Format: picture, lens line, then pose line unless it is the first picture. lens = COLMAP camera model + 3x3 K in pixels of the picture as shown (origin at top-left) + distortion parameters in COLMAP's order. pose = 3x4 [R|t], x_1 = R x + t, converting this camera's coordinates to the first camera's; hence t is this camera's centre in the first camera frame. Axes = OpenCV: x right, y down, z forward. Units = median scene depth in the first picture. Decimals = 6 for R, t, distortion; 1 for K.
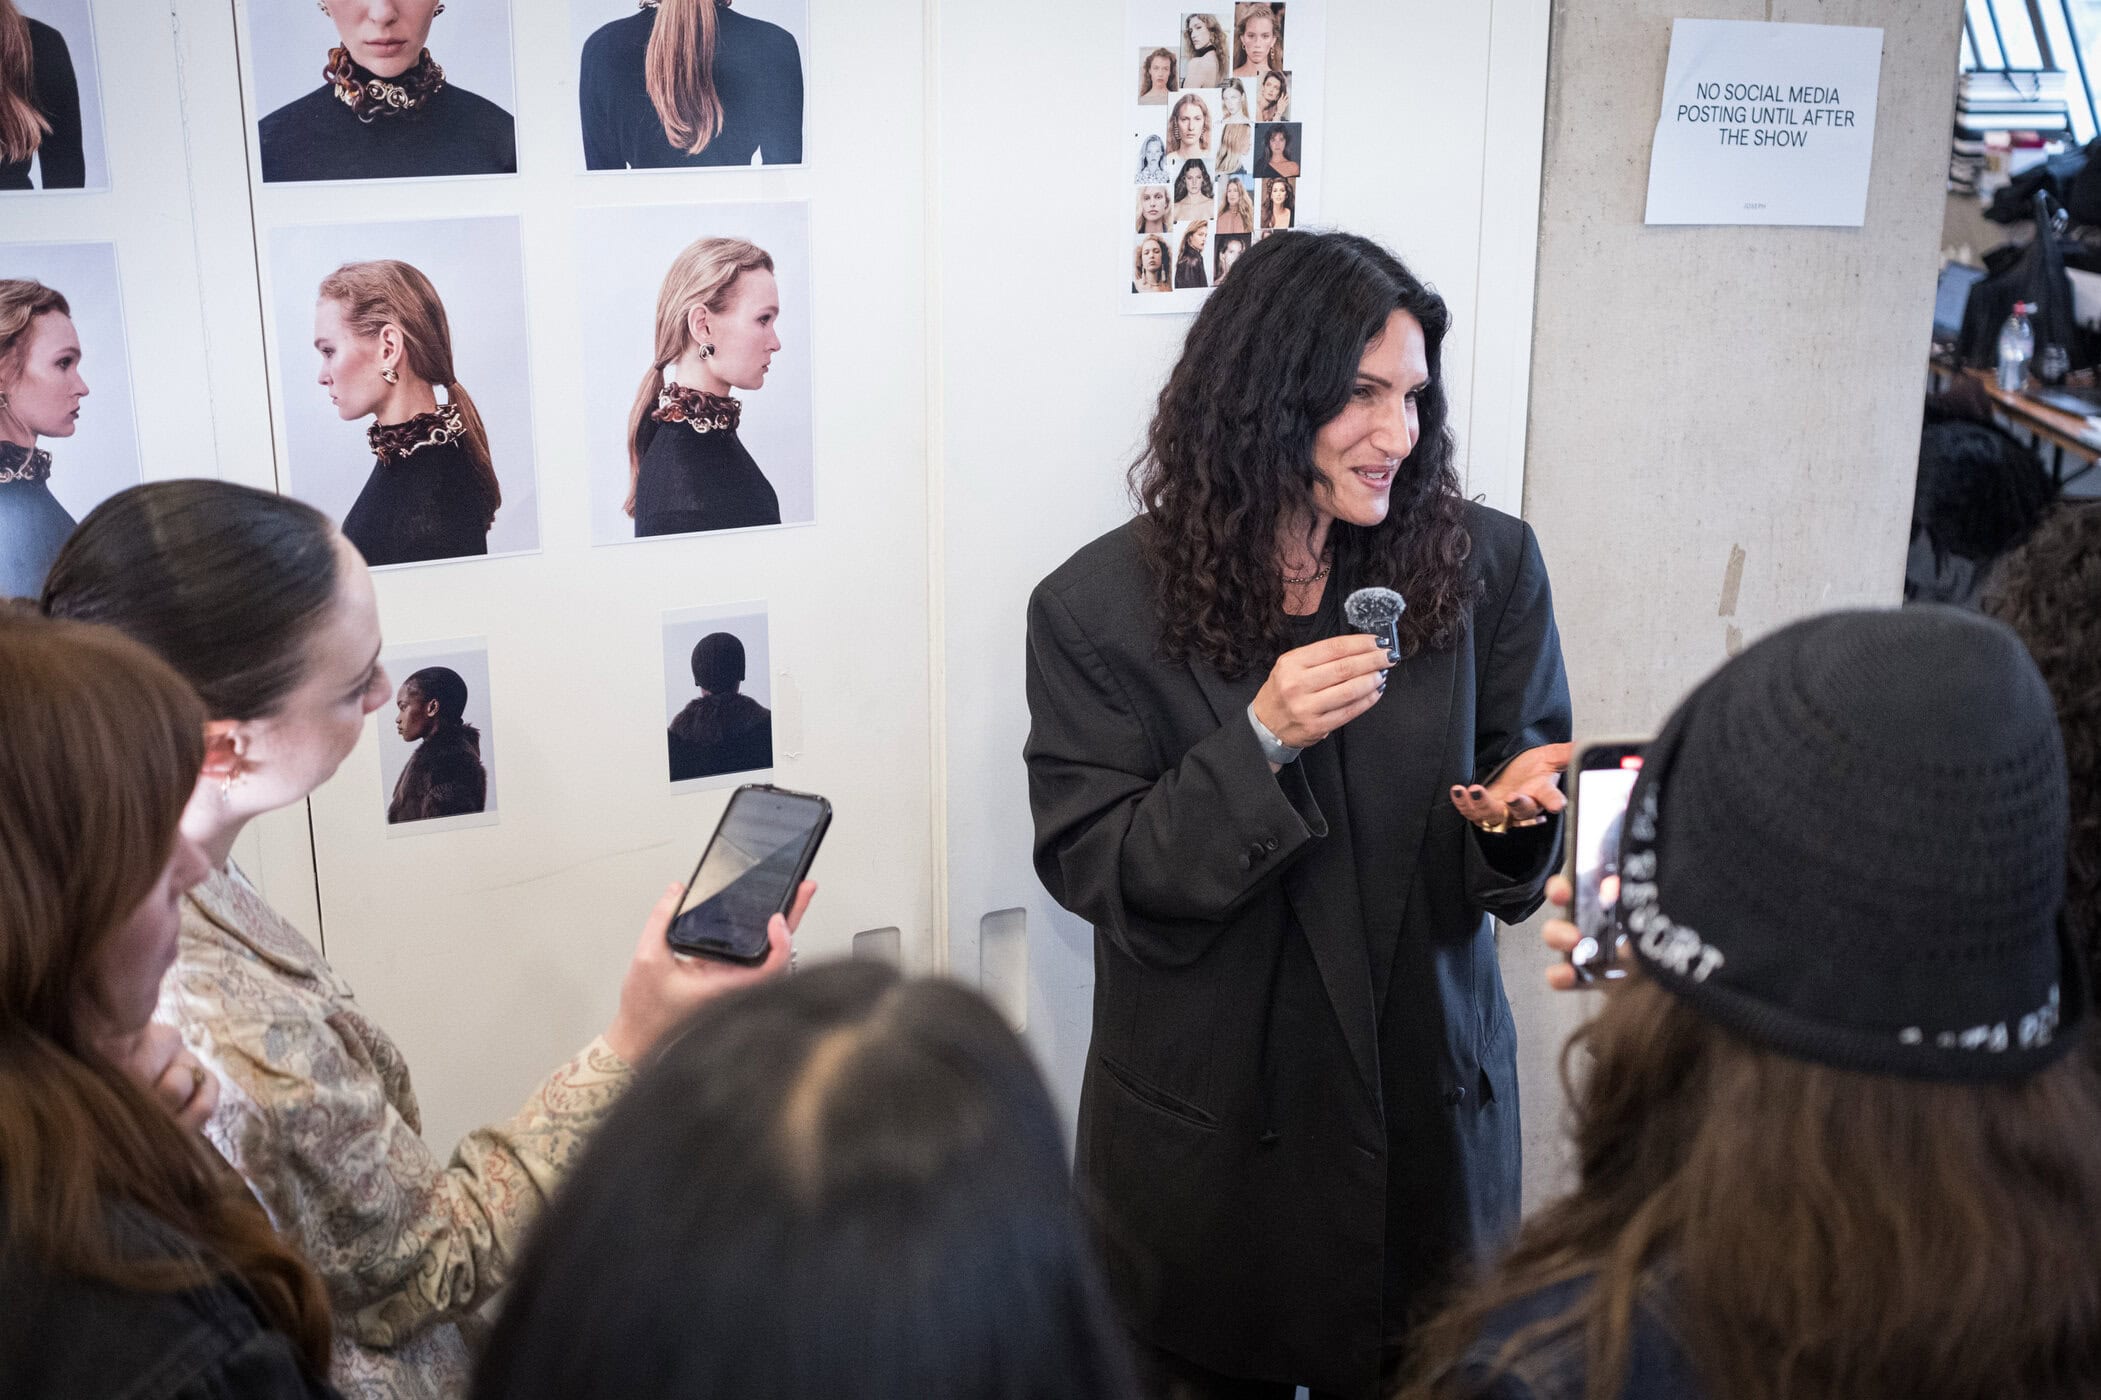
lens RADIAL K [[2252.3, 0, 1050.5], [0, 2252.3, 700.0], [0, 0, 1]] dist [-0.104001, 0.018556]
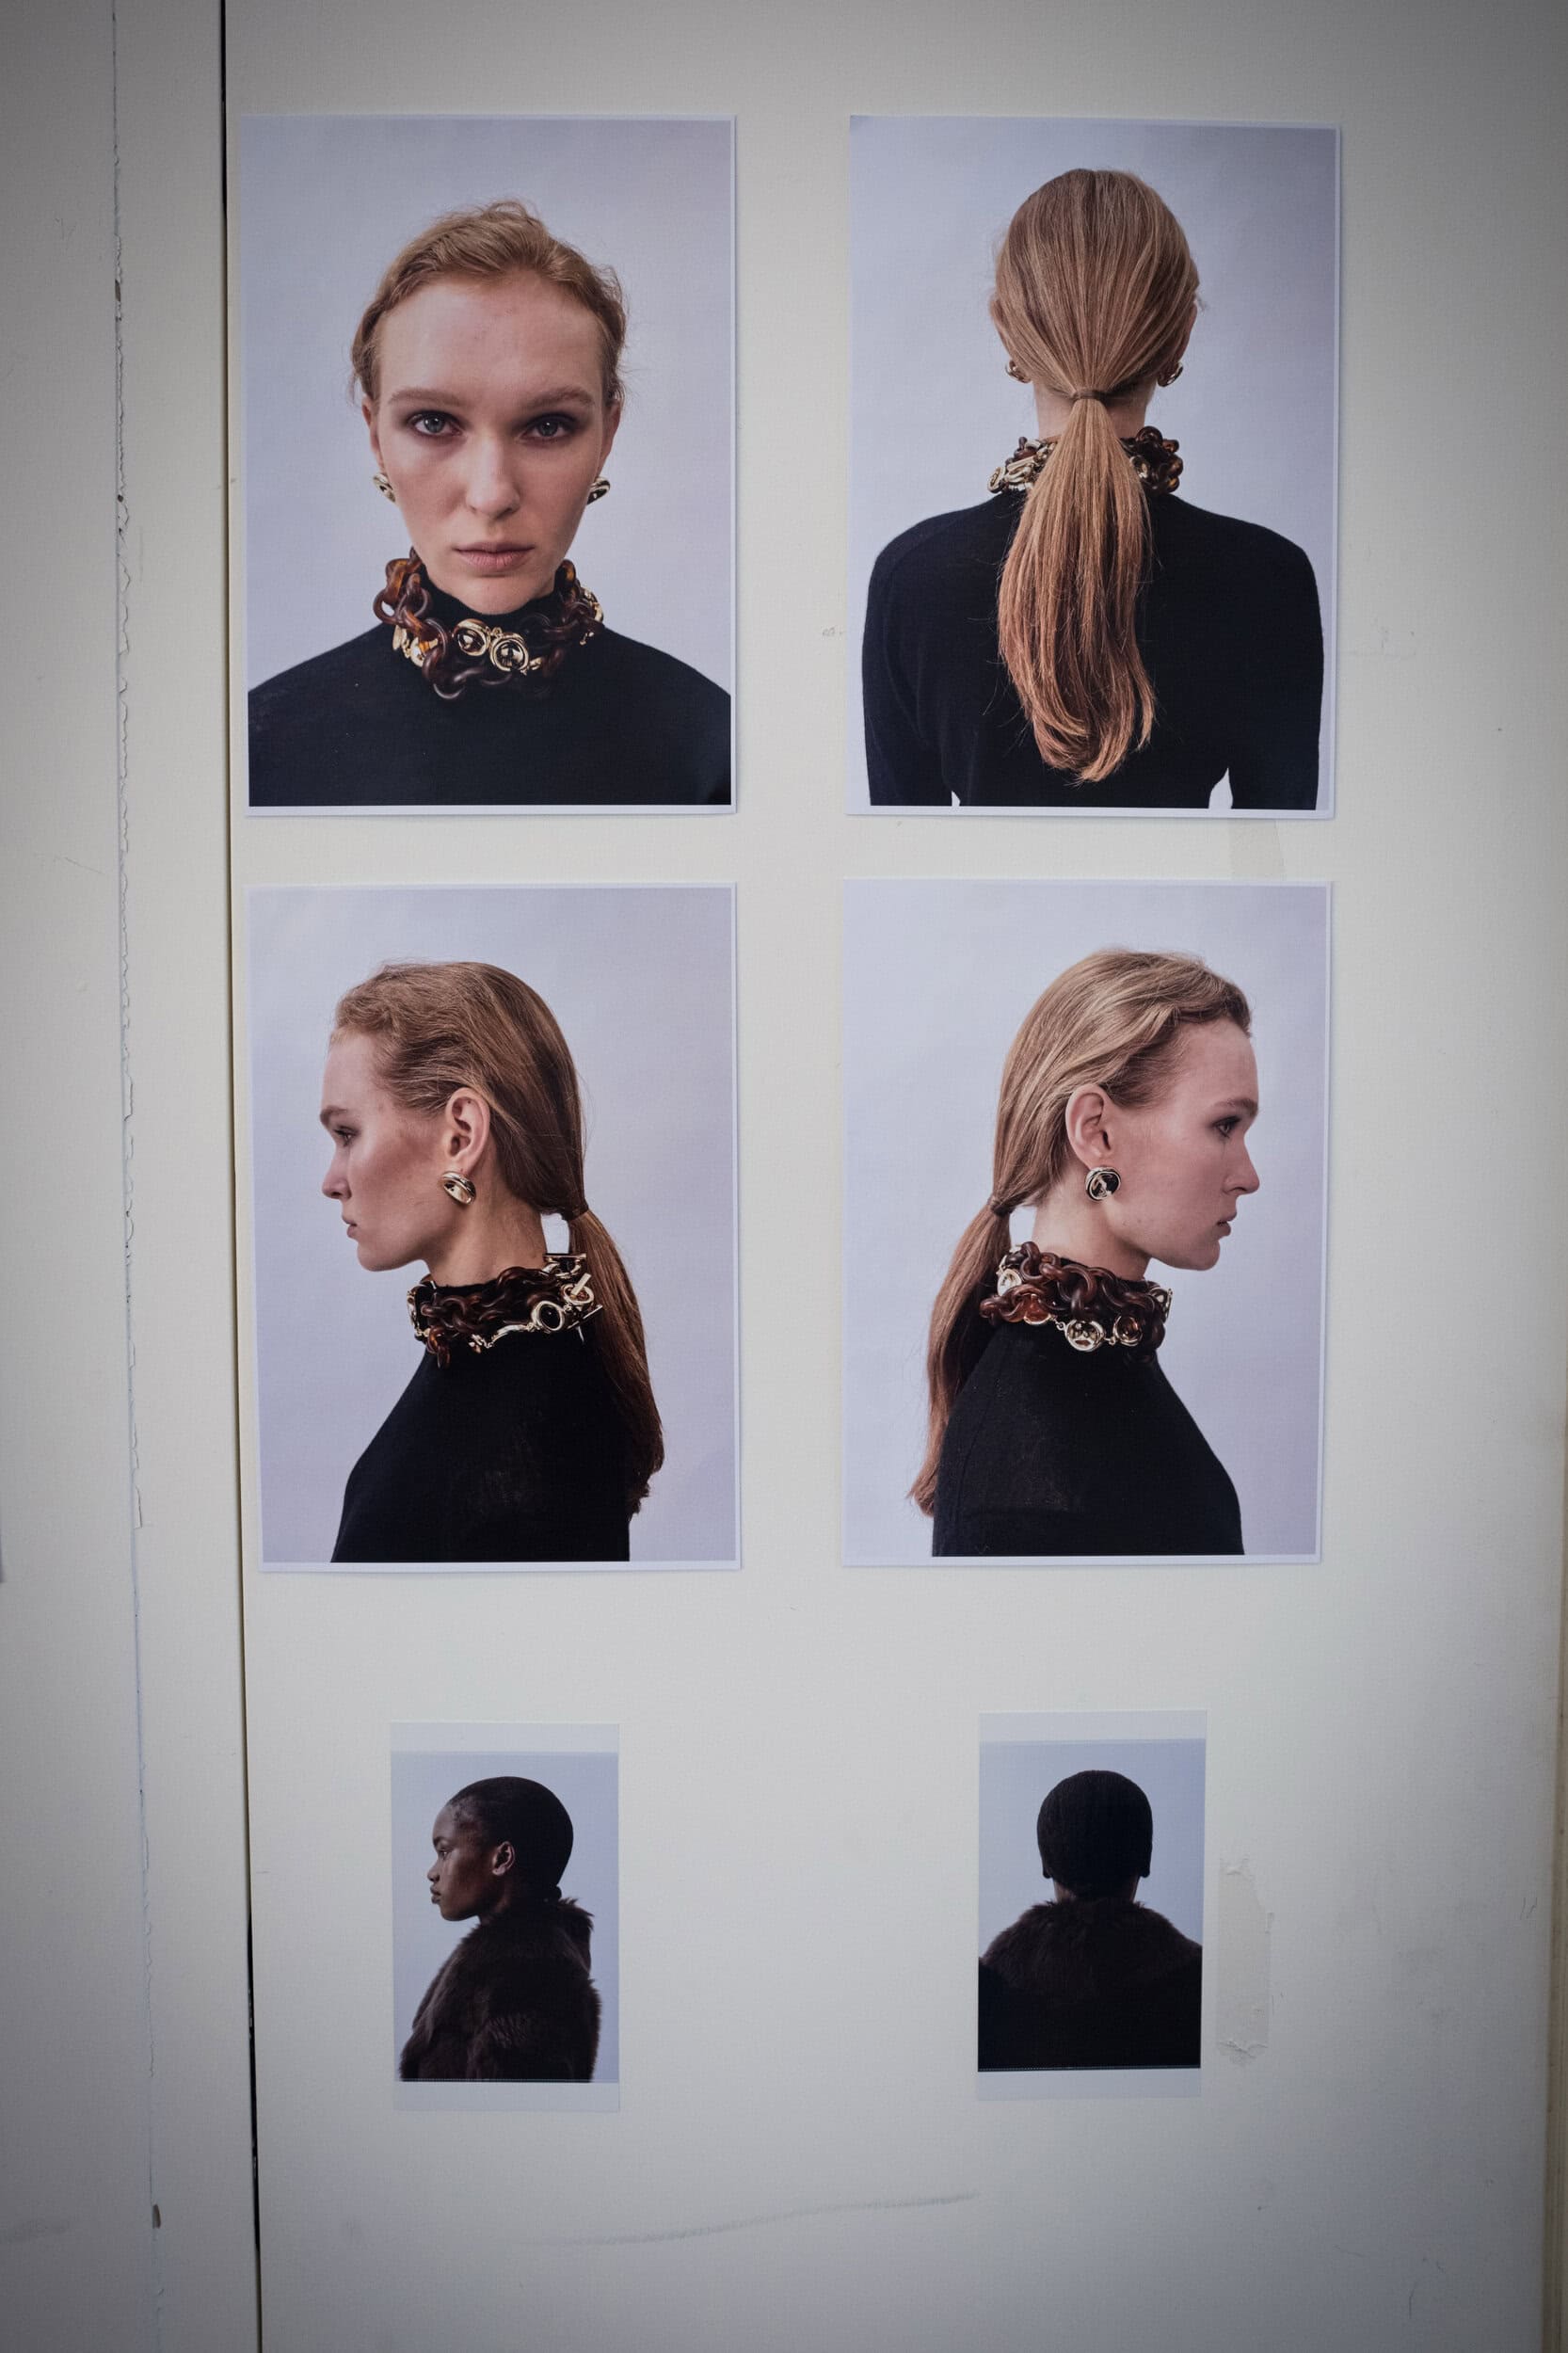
lens RADIAL K [[2522.4, 0, 784.0], [0, 2522.4, 1176.5], [0, 0, 1]] dist [-0.104001, 0.018556]
pose [[0.918652, 0.019951, -0.394563, -0.000719], [-0.116618, 0.967915, -0.222577, -0.027794], [0.377462, 0.250484, 0.891504, 0.498606]]
